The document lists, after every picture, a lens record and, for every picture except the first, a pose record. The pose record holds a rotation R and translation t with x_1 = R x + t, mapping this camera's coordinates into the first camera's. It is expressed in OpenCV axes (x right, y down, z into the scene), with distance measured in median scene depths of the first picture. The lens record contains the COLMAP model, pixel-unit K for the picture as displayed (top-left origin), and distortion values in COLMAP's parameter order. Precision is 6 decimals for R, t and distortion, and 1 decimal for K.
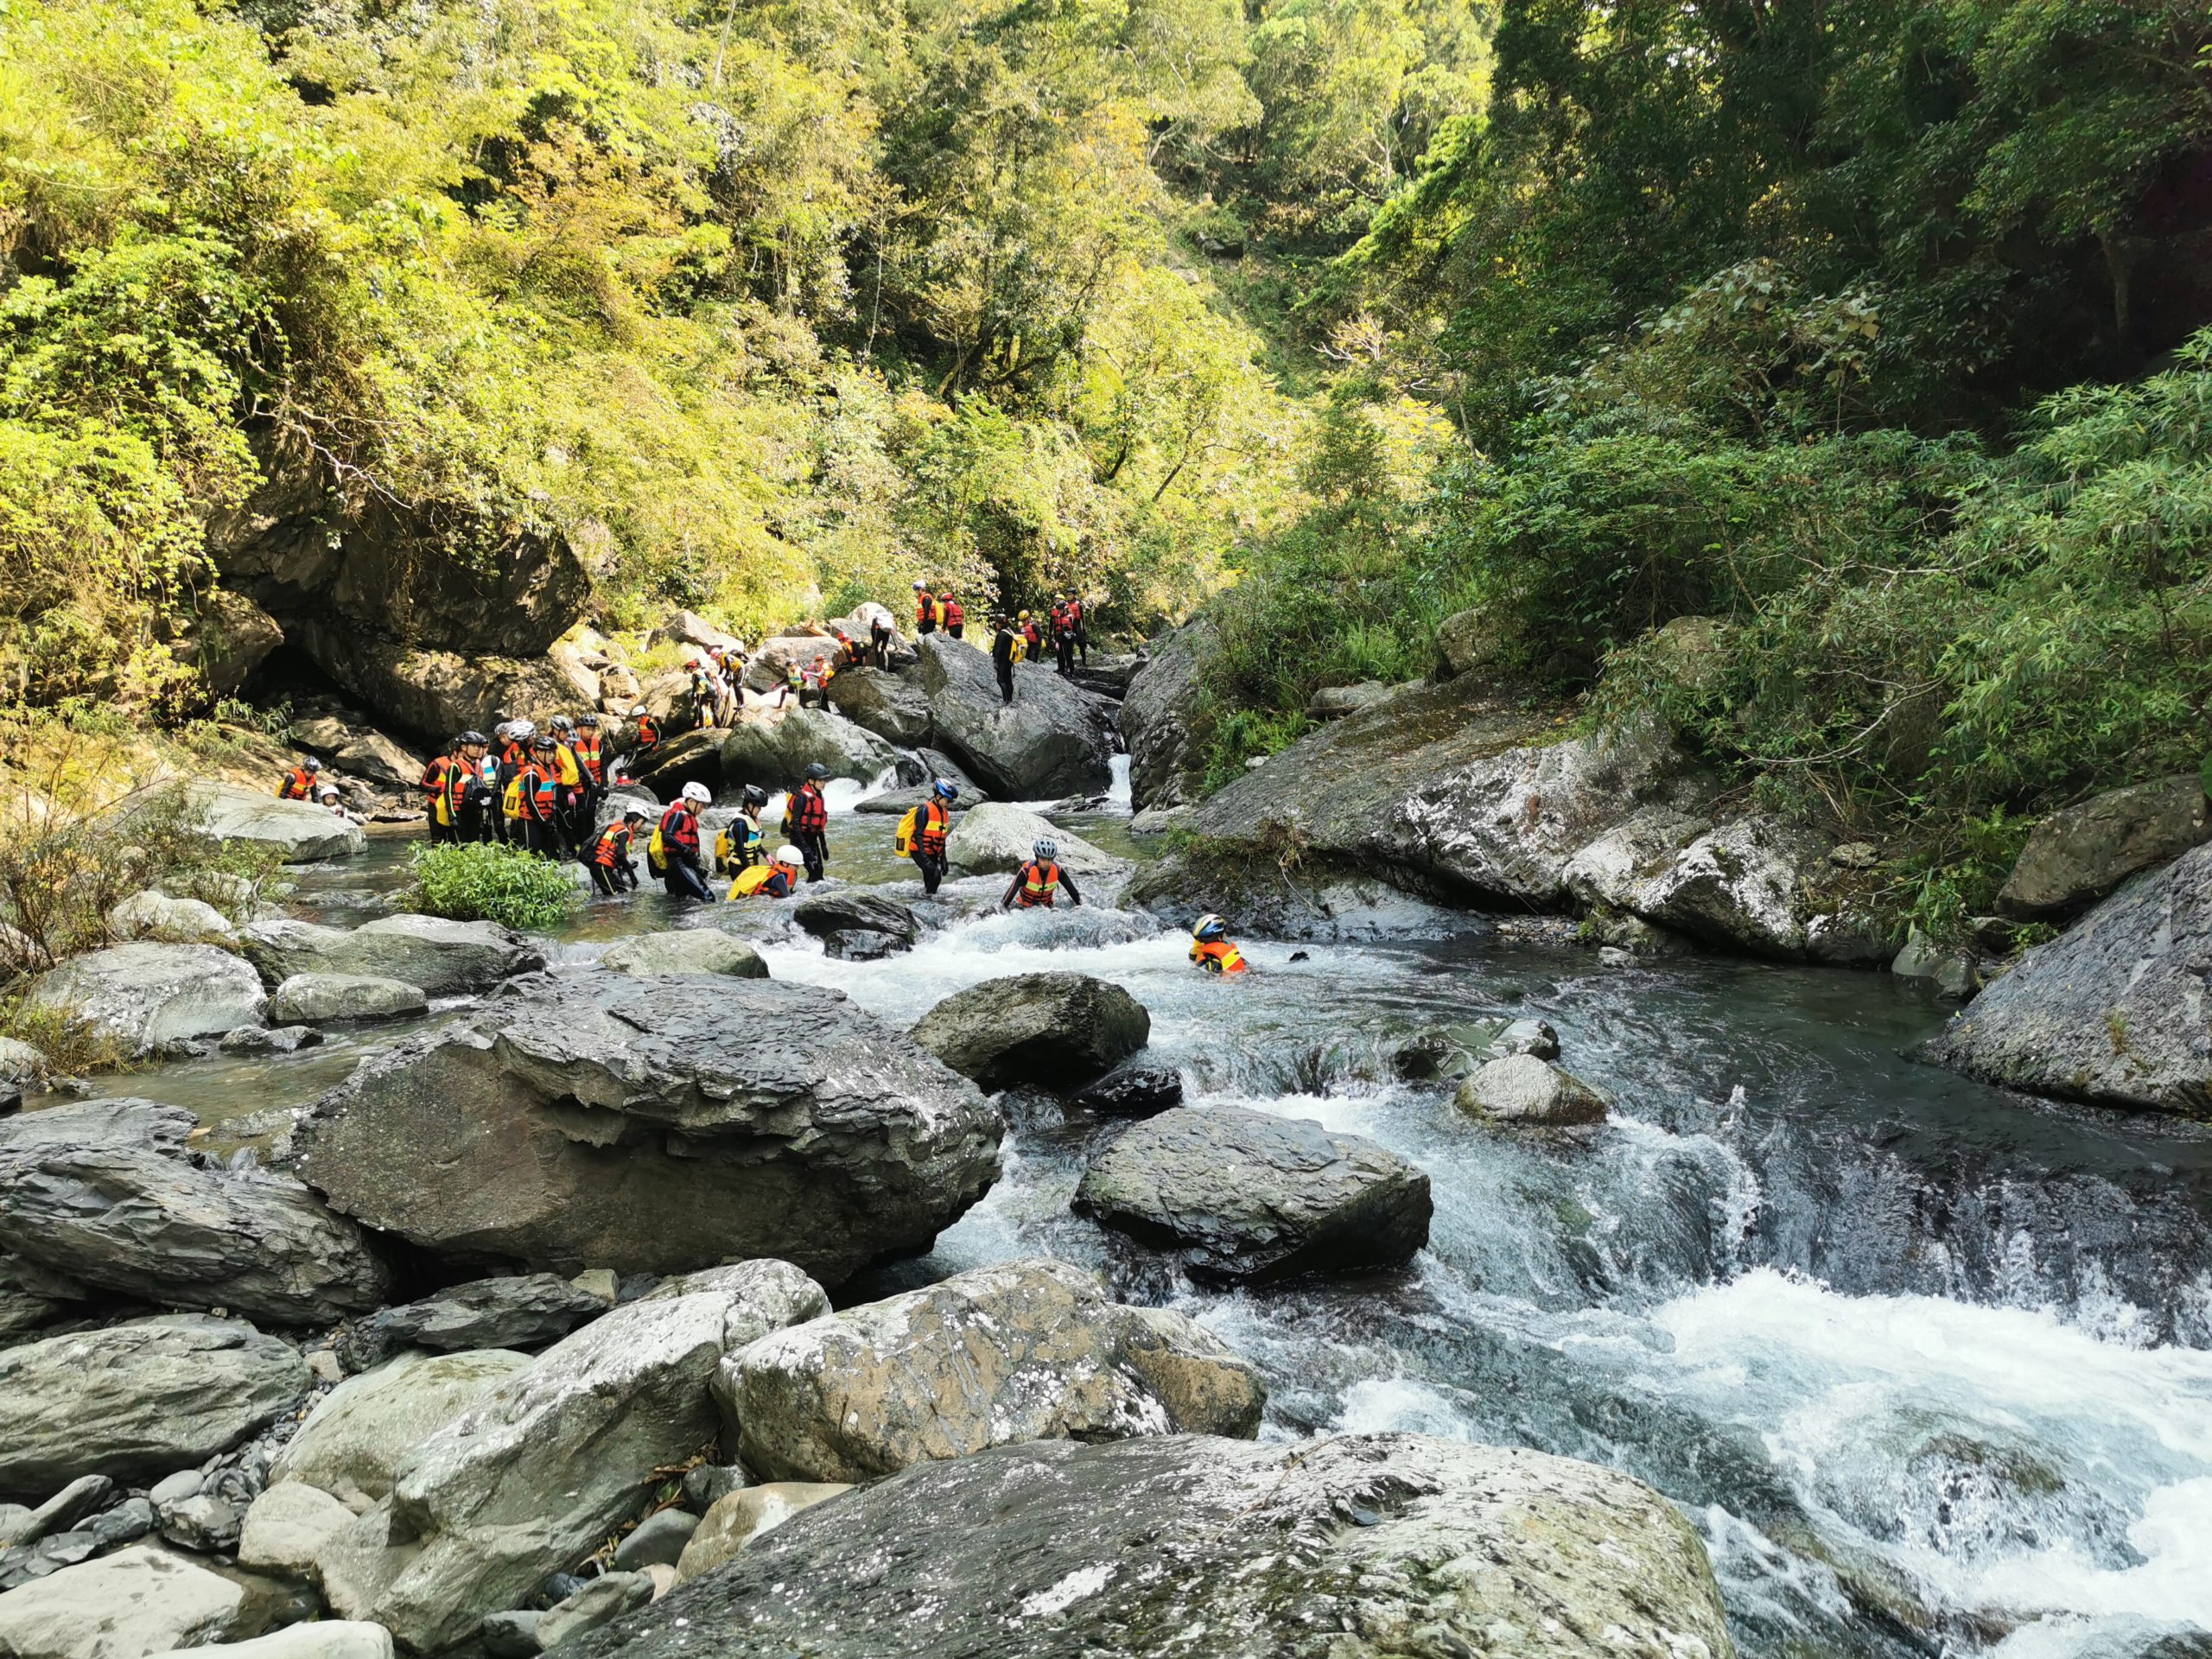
lens RADIAL K [[1711.4, 0, 1106.8], [0, 1711.4, 823.3], [0, 0, 1]] dist [0.069686, -0.087115]
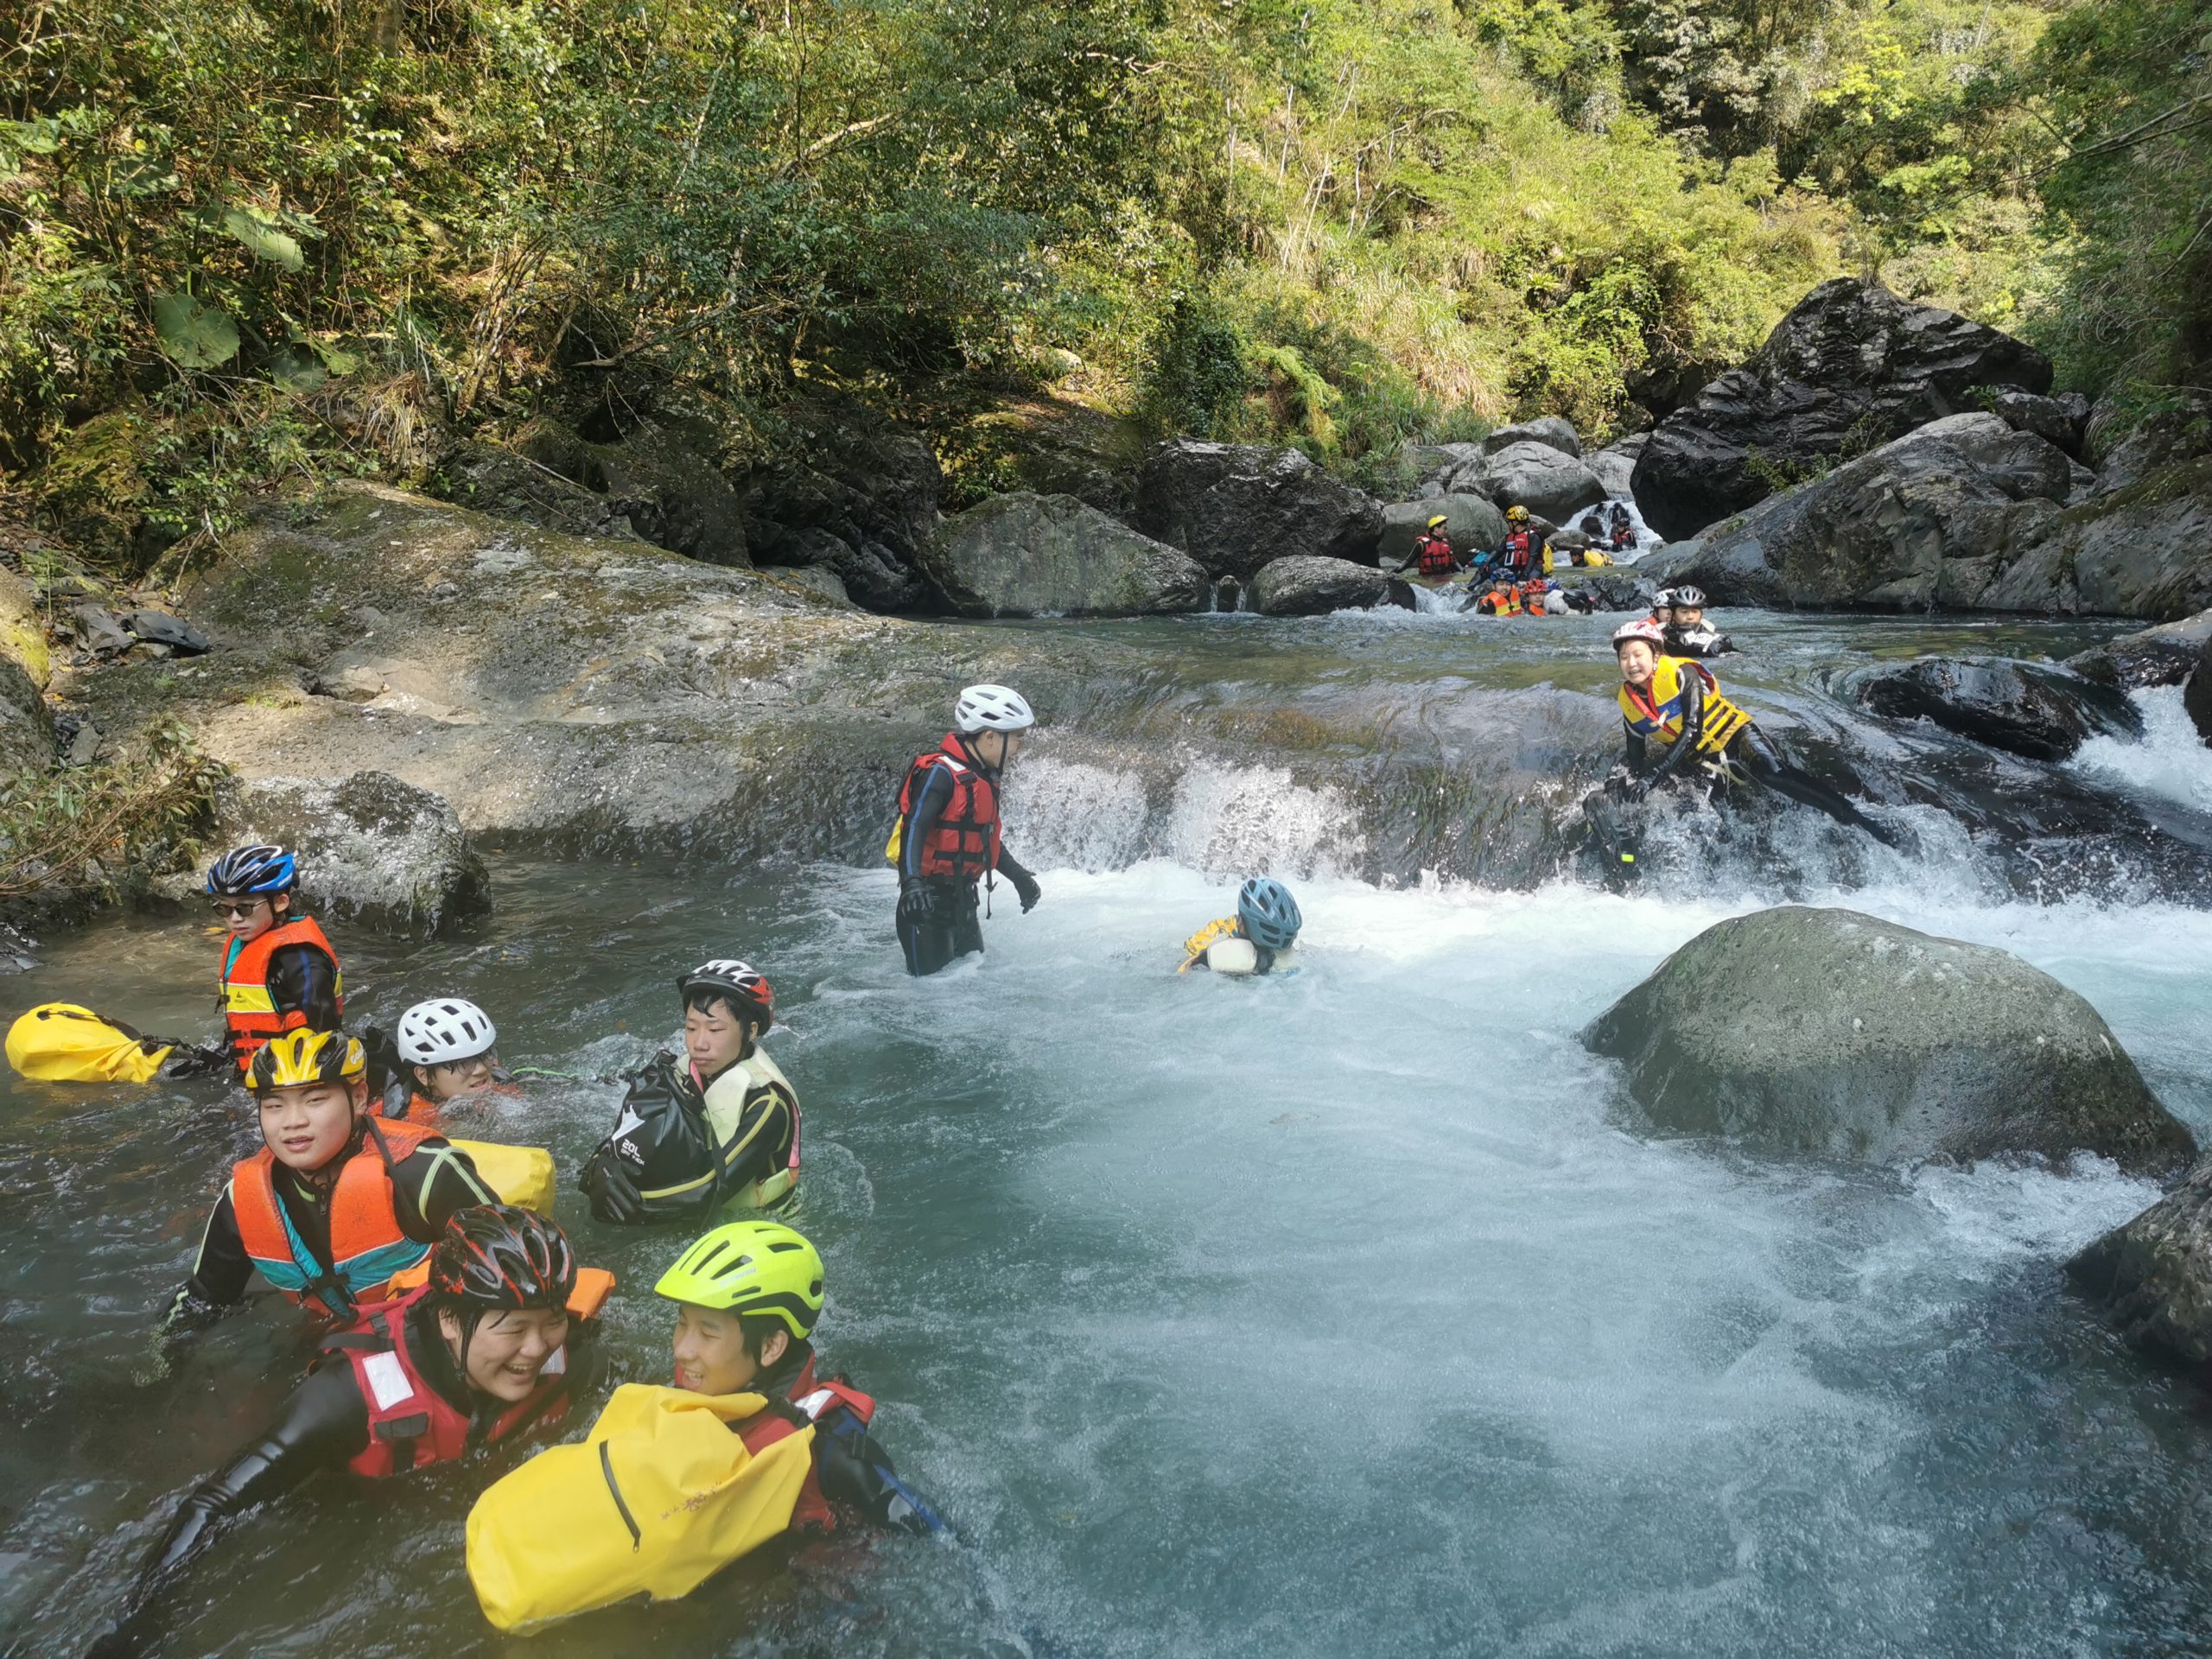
lens RADIAL K [[1707.4, 0, 1013.5], [0, 1707.4, 831.2], [0, 0, 1]] dist [0.086629, -0.093432]
pose [[0.683000, 0.129114, -0.718917, 0.688619], [-0.049575, 0.990177, 0.130733, 0.181595], [0.728734, -0.053650, 0.682692, -1.261818]]
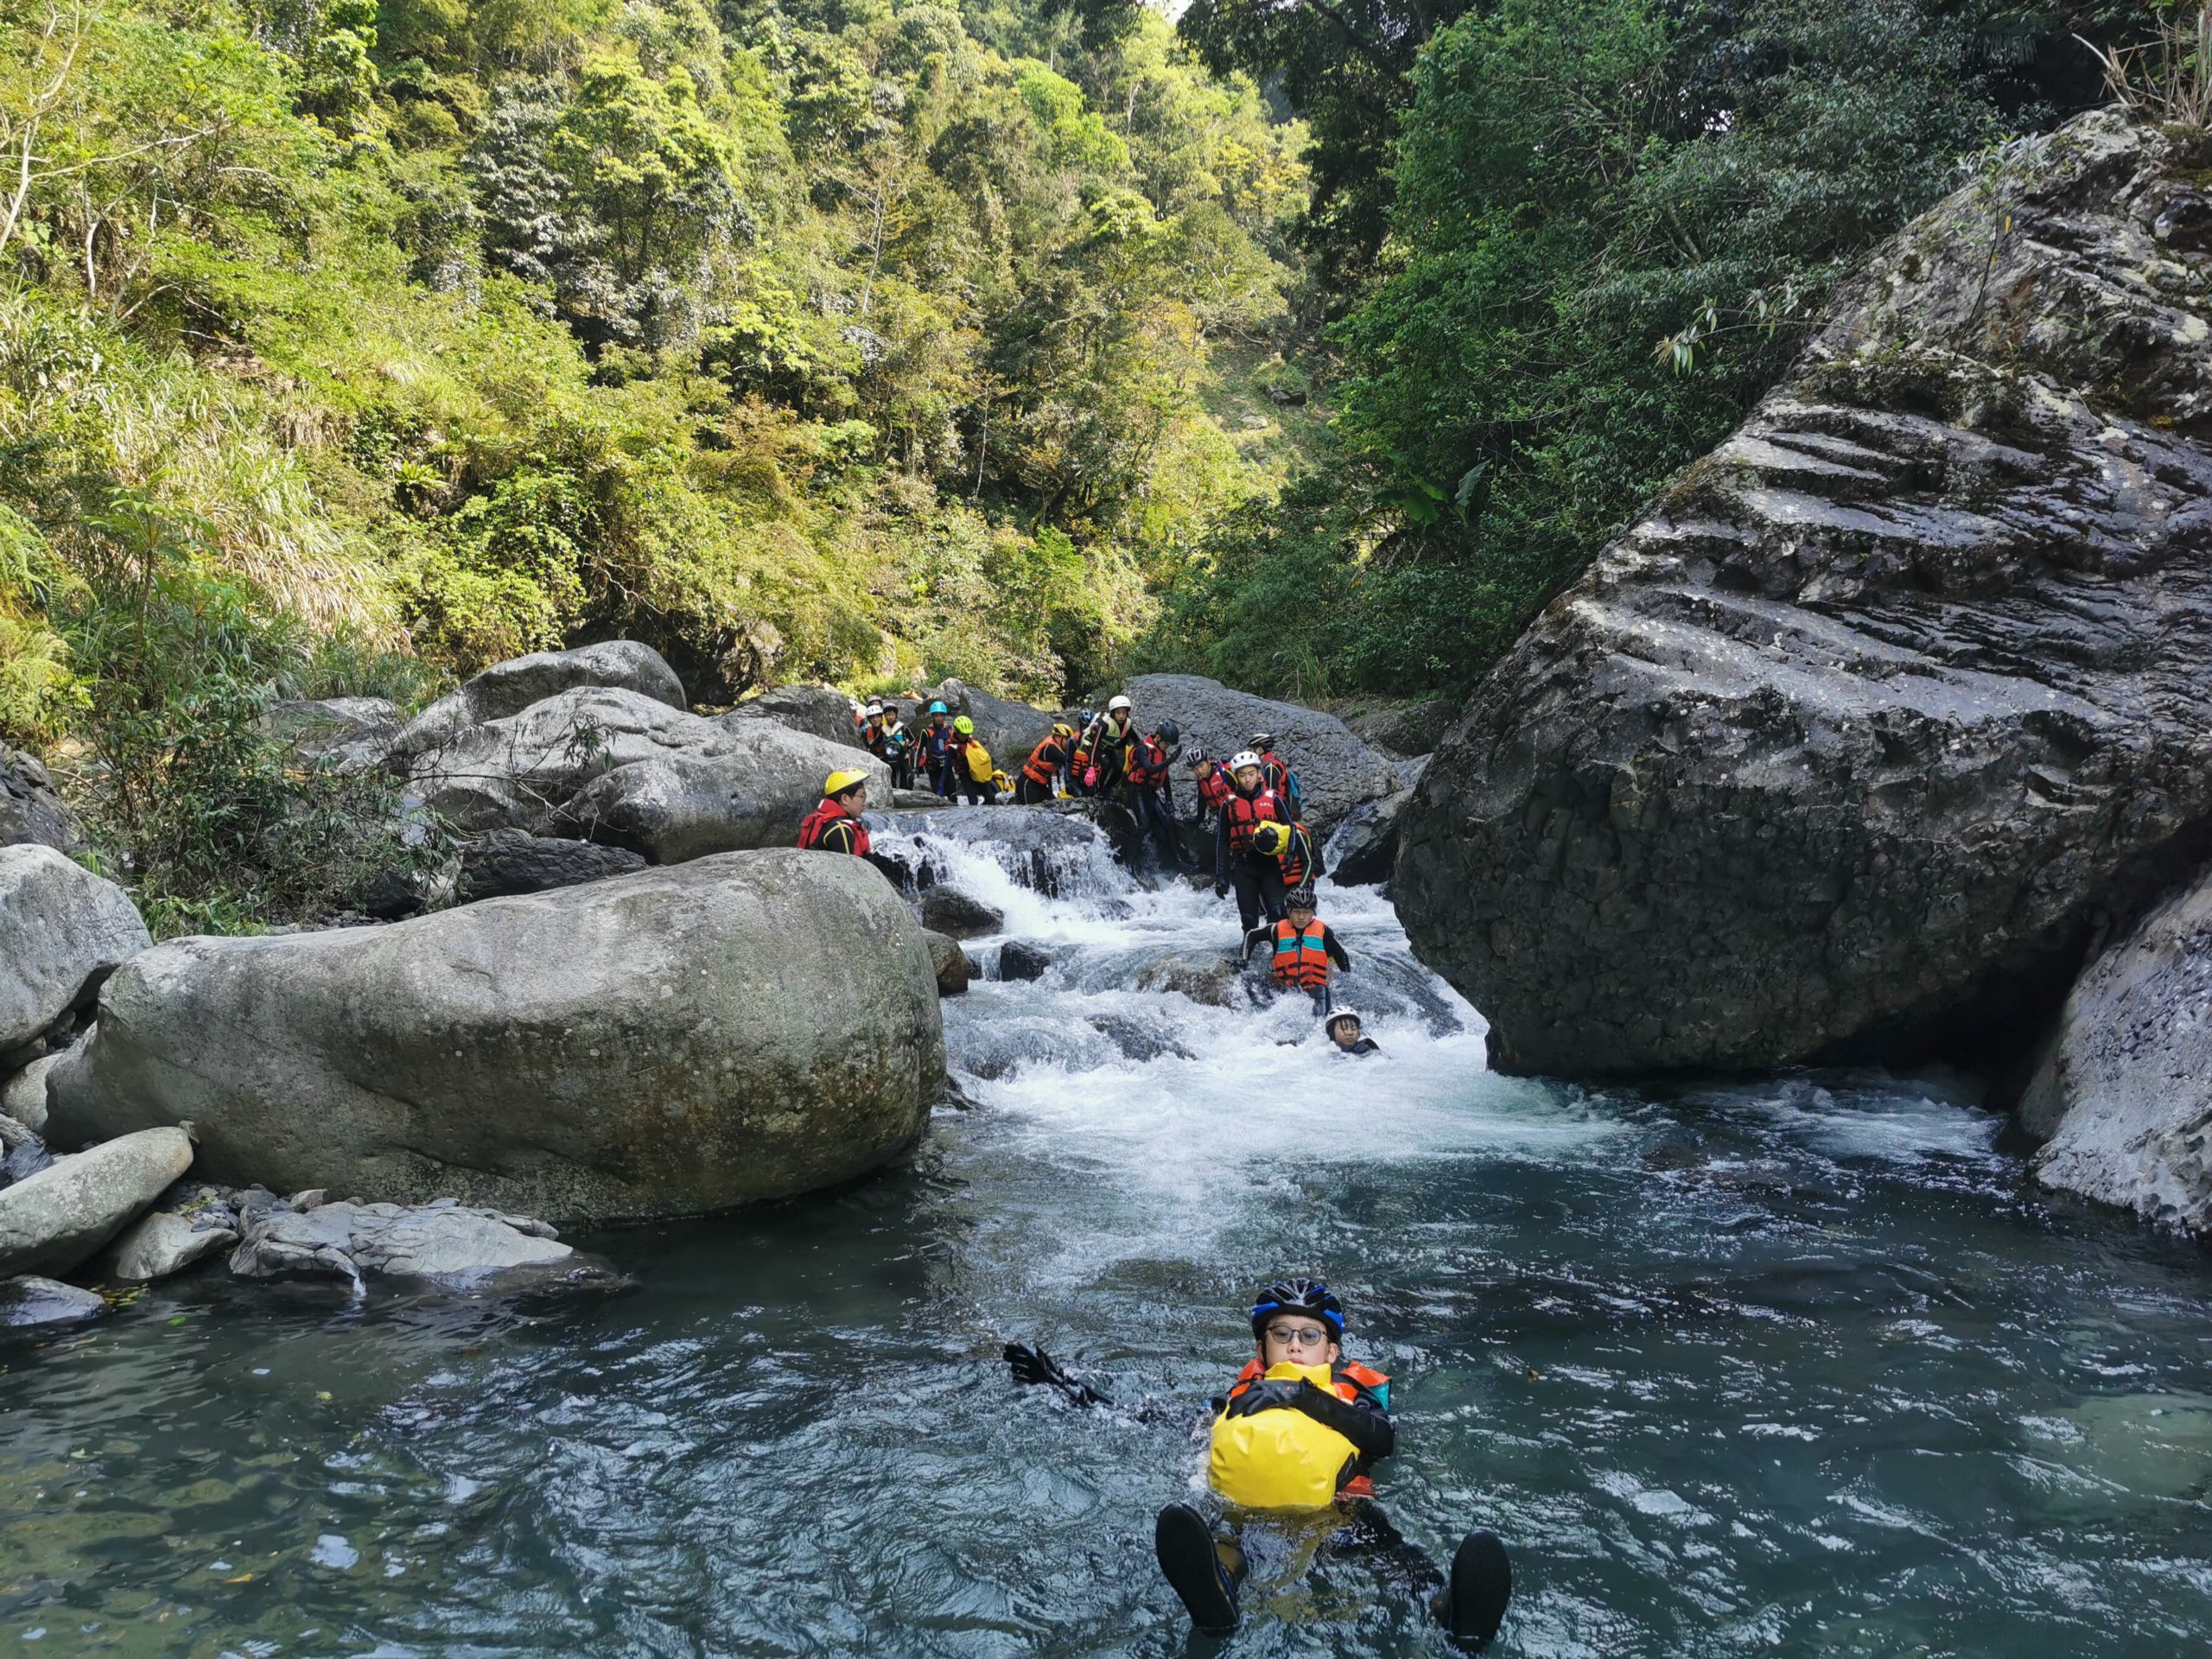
lens RADIAL K [[1749.0, 0, 1106.1], [0, 1749.0, 786.6], [0, 0, 1]] dist [0.079445, -0.094986]
pose [[0.994819, -0.000677, -0.101660, 0.195312], [-0.007872, 0.996462, -0.083671, 0.117961], [0.101357, 0.084038, 0.991294, -0.608098]]
